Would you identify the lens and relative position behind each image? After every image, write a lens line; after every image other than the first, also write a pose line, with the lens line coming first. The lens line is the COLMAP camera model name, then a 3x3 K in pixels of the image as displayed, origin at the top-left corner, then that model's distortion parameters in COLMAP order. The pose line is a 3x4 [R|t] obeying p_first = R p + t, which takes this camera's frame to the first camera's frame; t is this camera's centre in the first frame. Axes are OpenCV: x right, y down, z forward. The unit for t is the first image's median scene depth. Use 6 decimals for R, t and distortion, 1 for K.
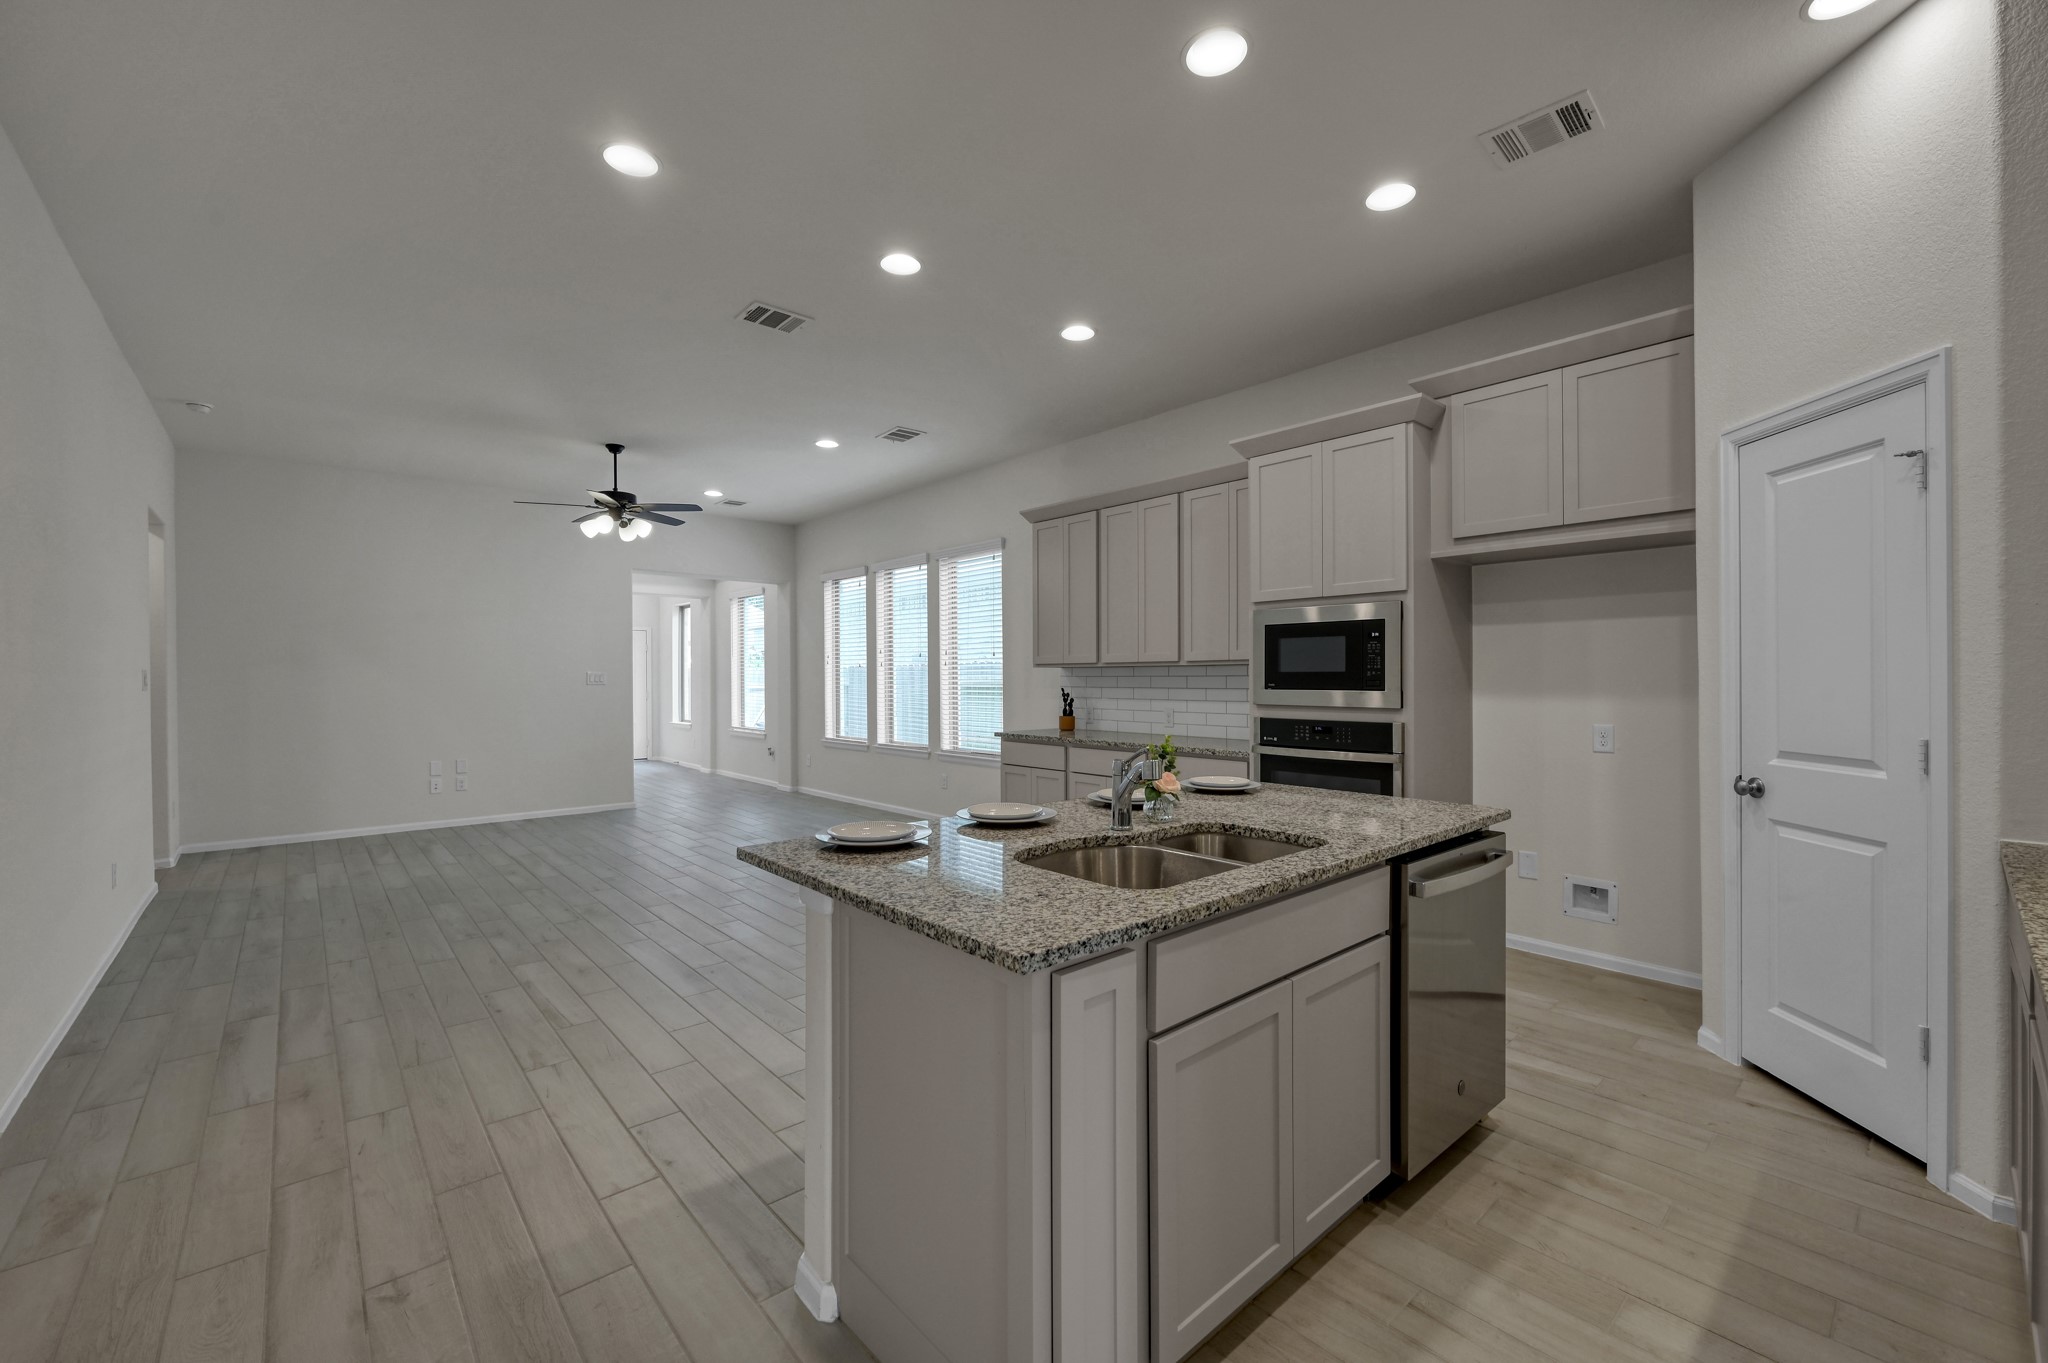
lens RADIAL K [[830.7, 0, 1024.6], [0, 830.7, 687.4], [0, 0, 1]] dist [-0.002728, -0.000321]
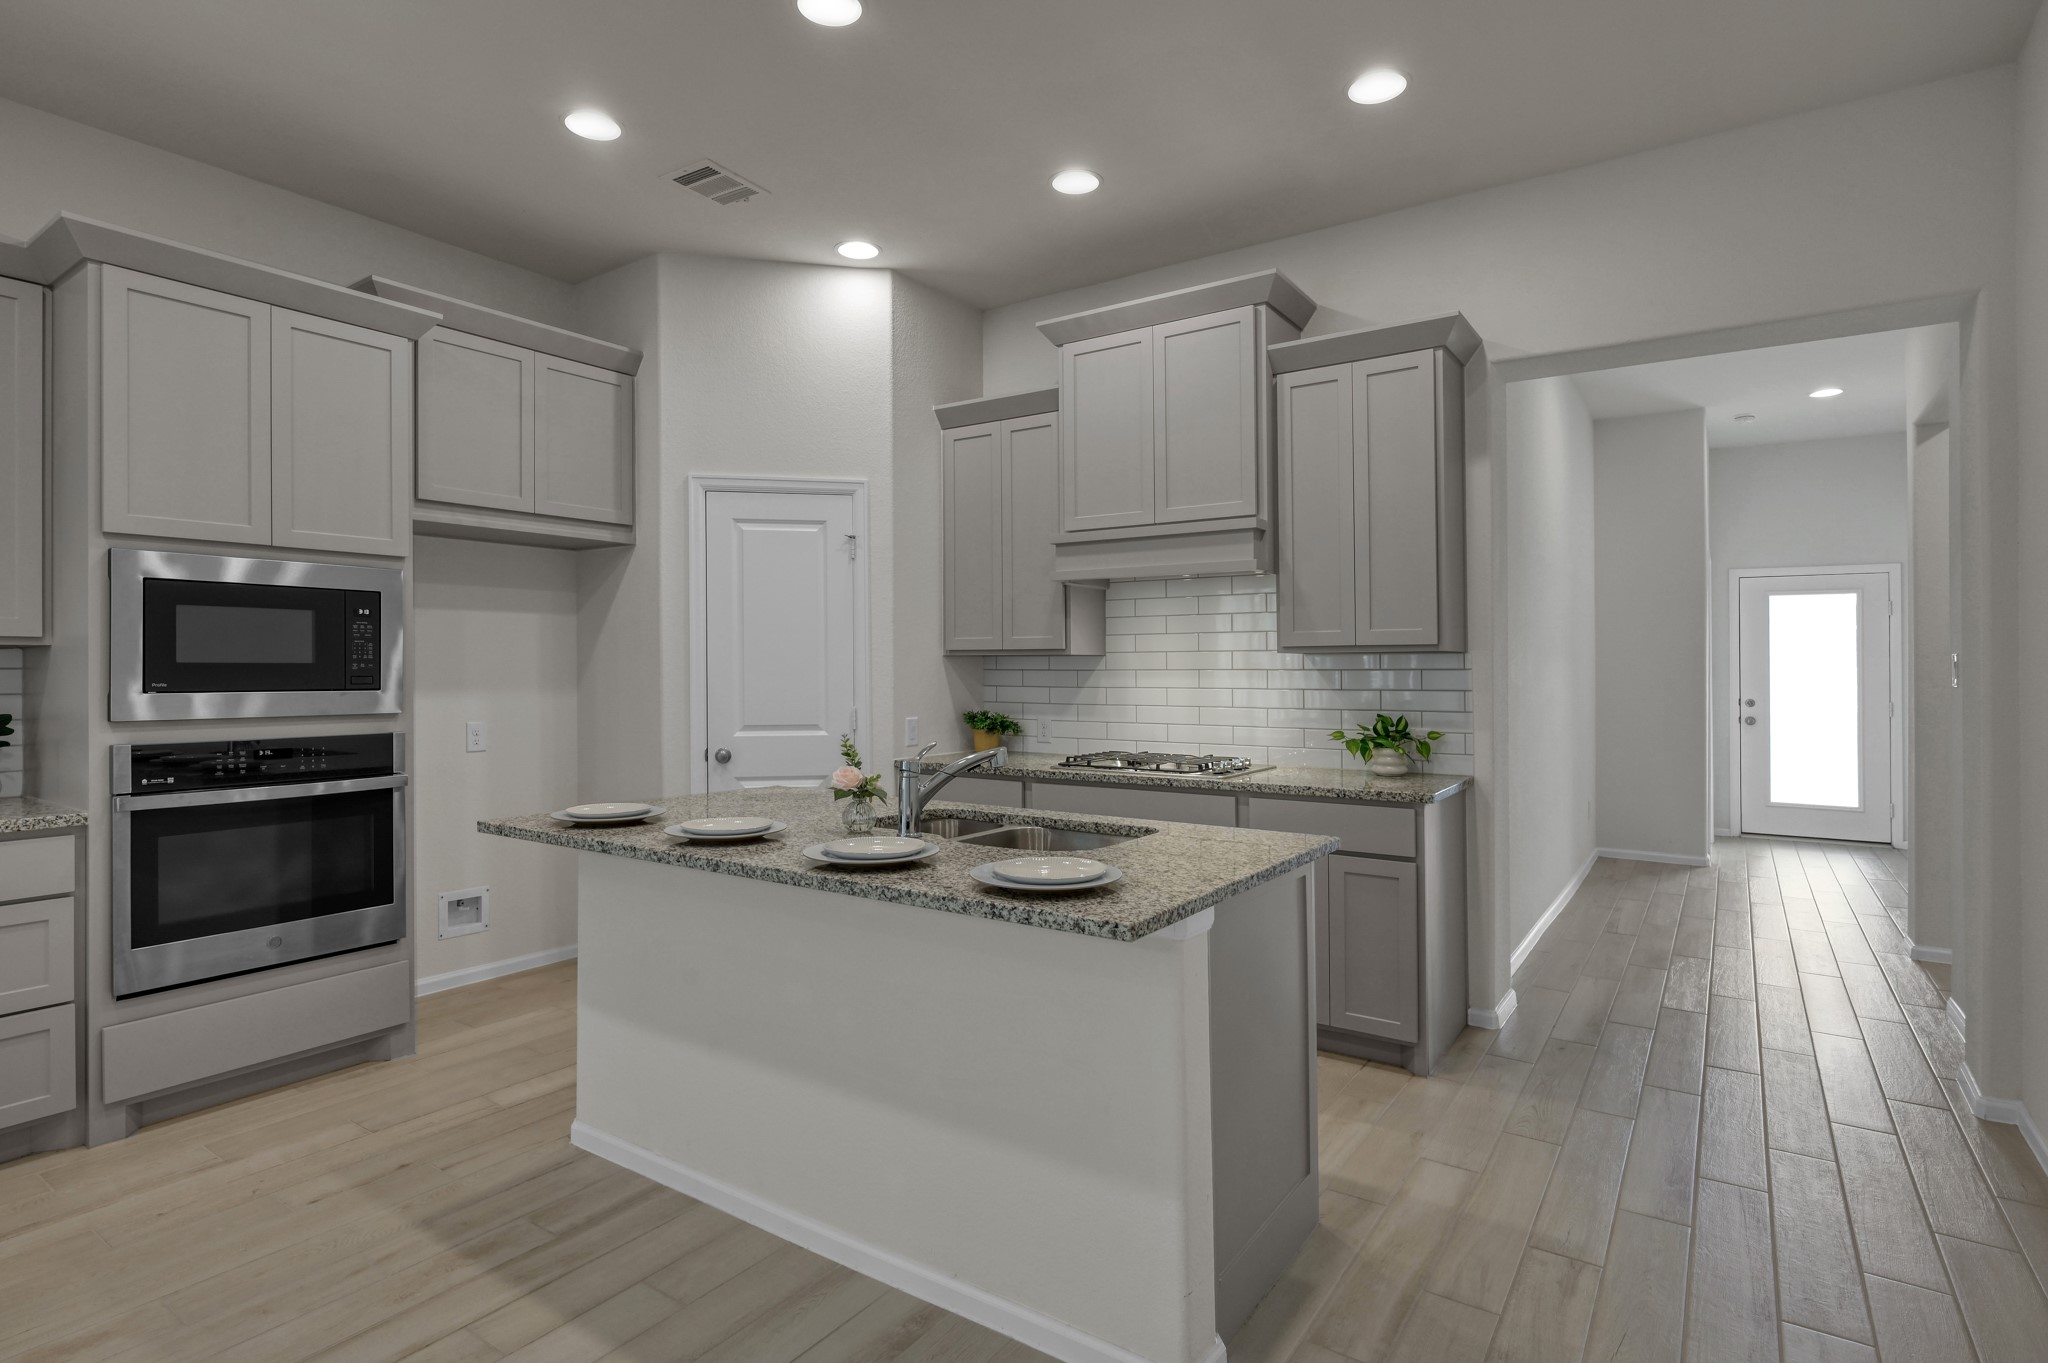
lens RADIAL K [[1034.5, 0, 1027.9], [0, 1034.5, 660.5], [0, 0, 1]] dist [-0.000245, -0.001018]
pose [[-0.246158, 0.012622, 0.969148, -0.381983], [0.015219, 0.999842, -0.009156, -0.003193], [-0.969110, 0.012496, -0.246311, 0.434972]]
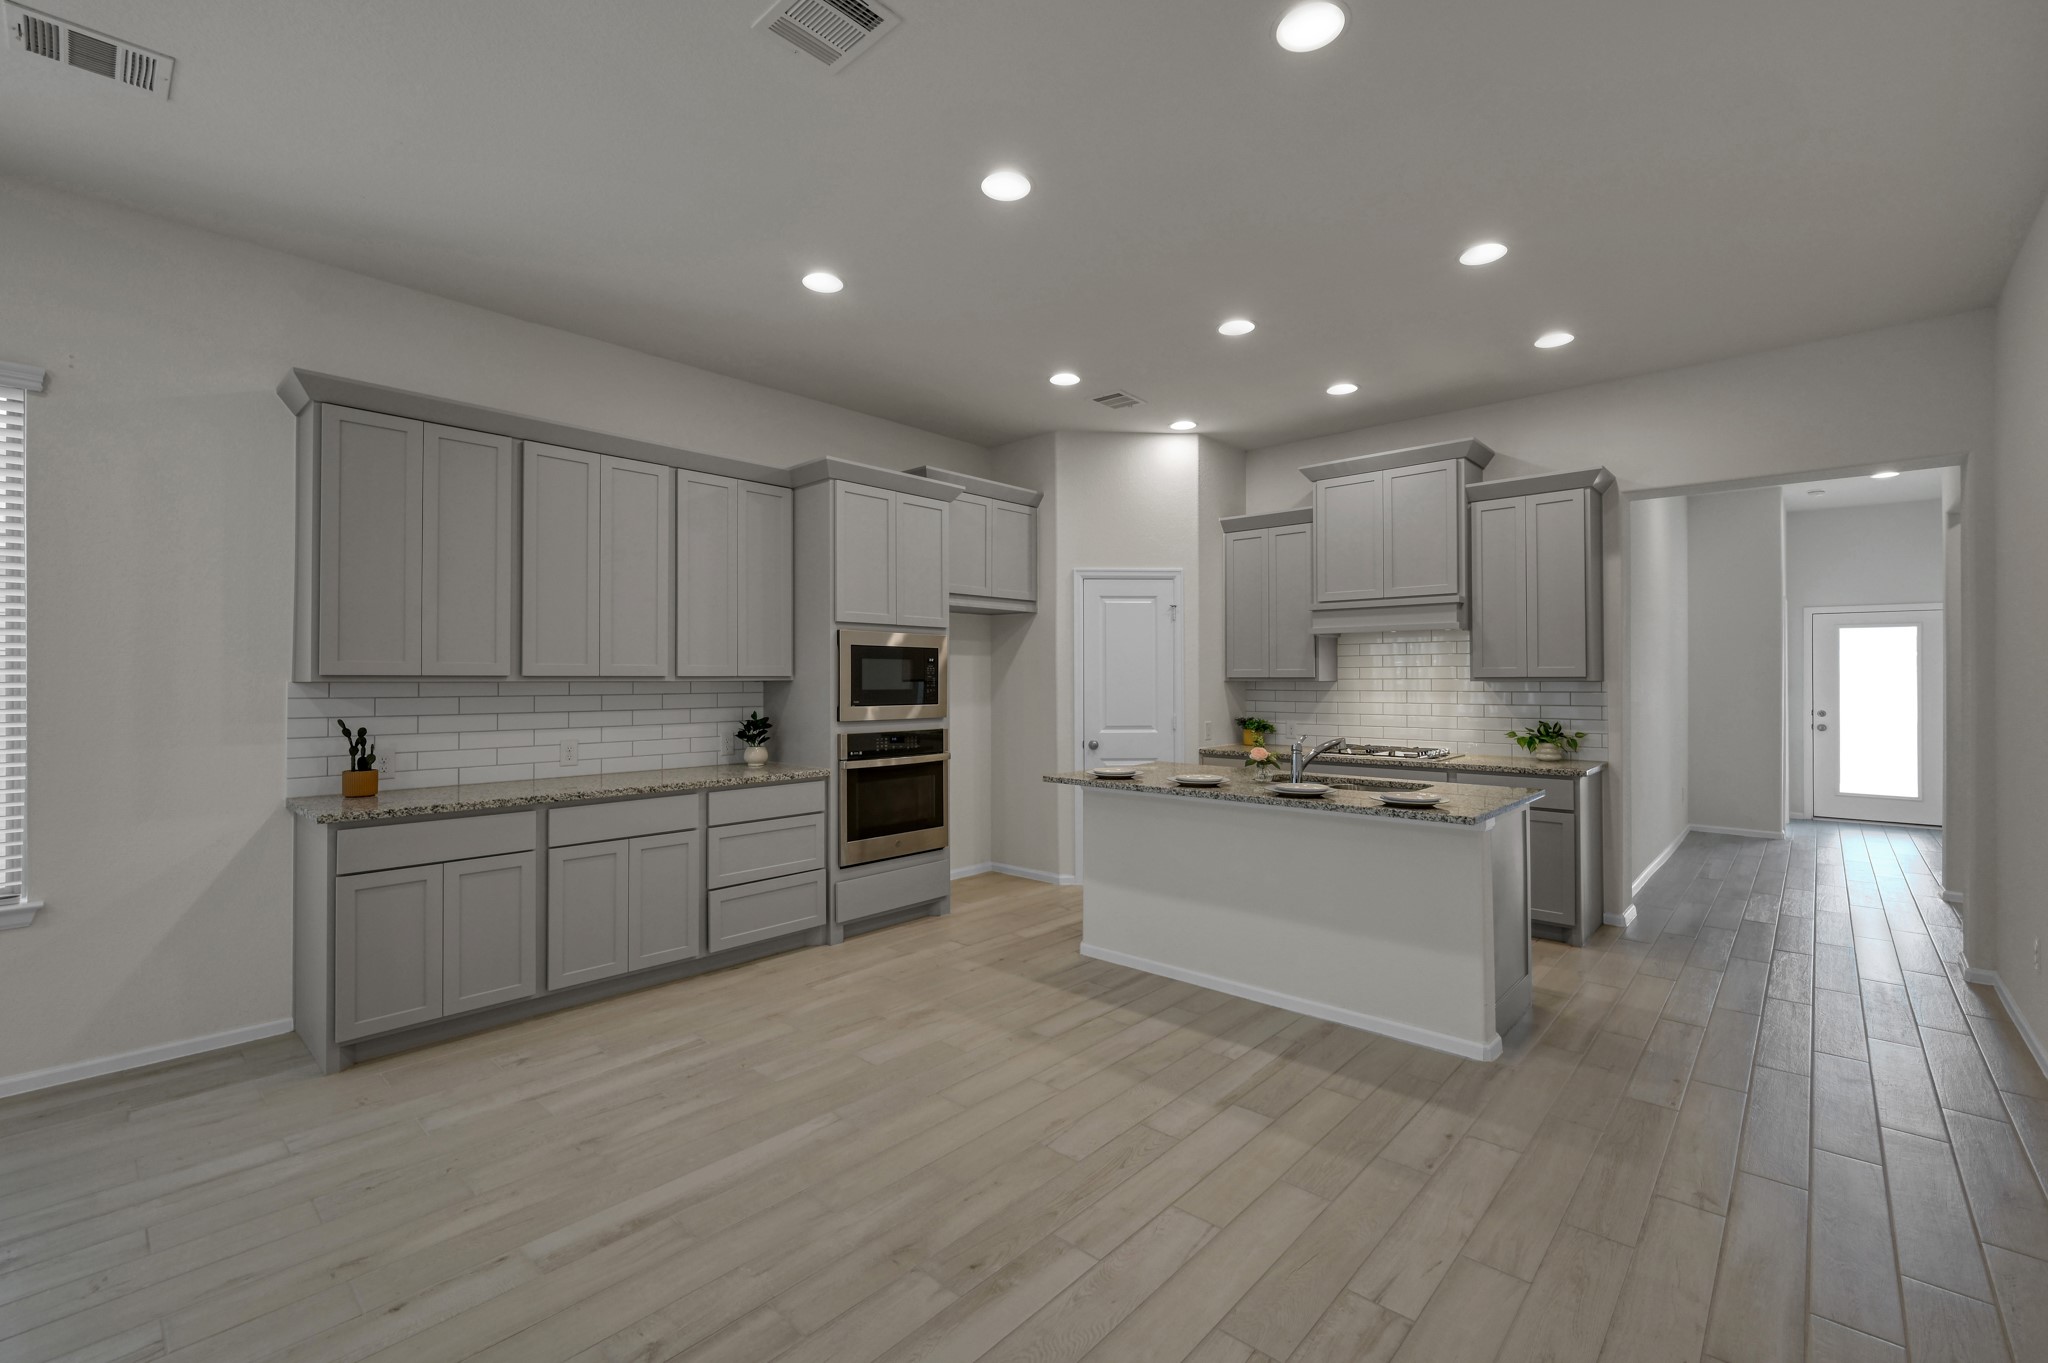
lens RADIAL K [[872.5, 0, 1026.9], [0, 872.5, 678.6], [0, 0, 1]] dist [0.000173, -0.000155]
pose [[-0.109792, 0.006627, 0.993932, -0.597882], [0.015662, 0.999865, -0.004936, -0.017293], [-0.993831, 0.015025, -0.109881, 0.655072]]
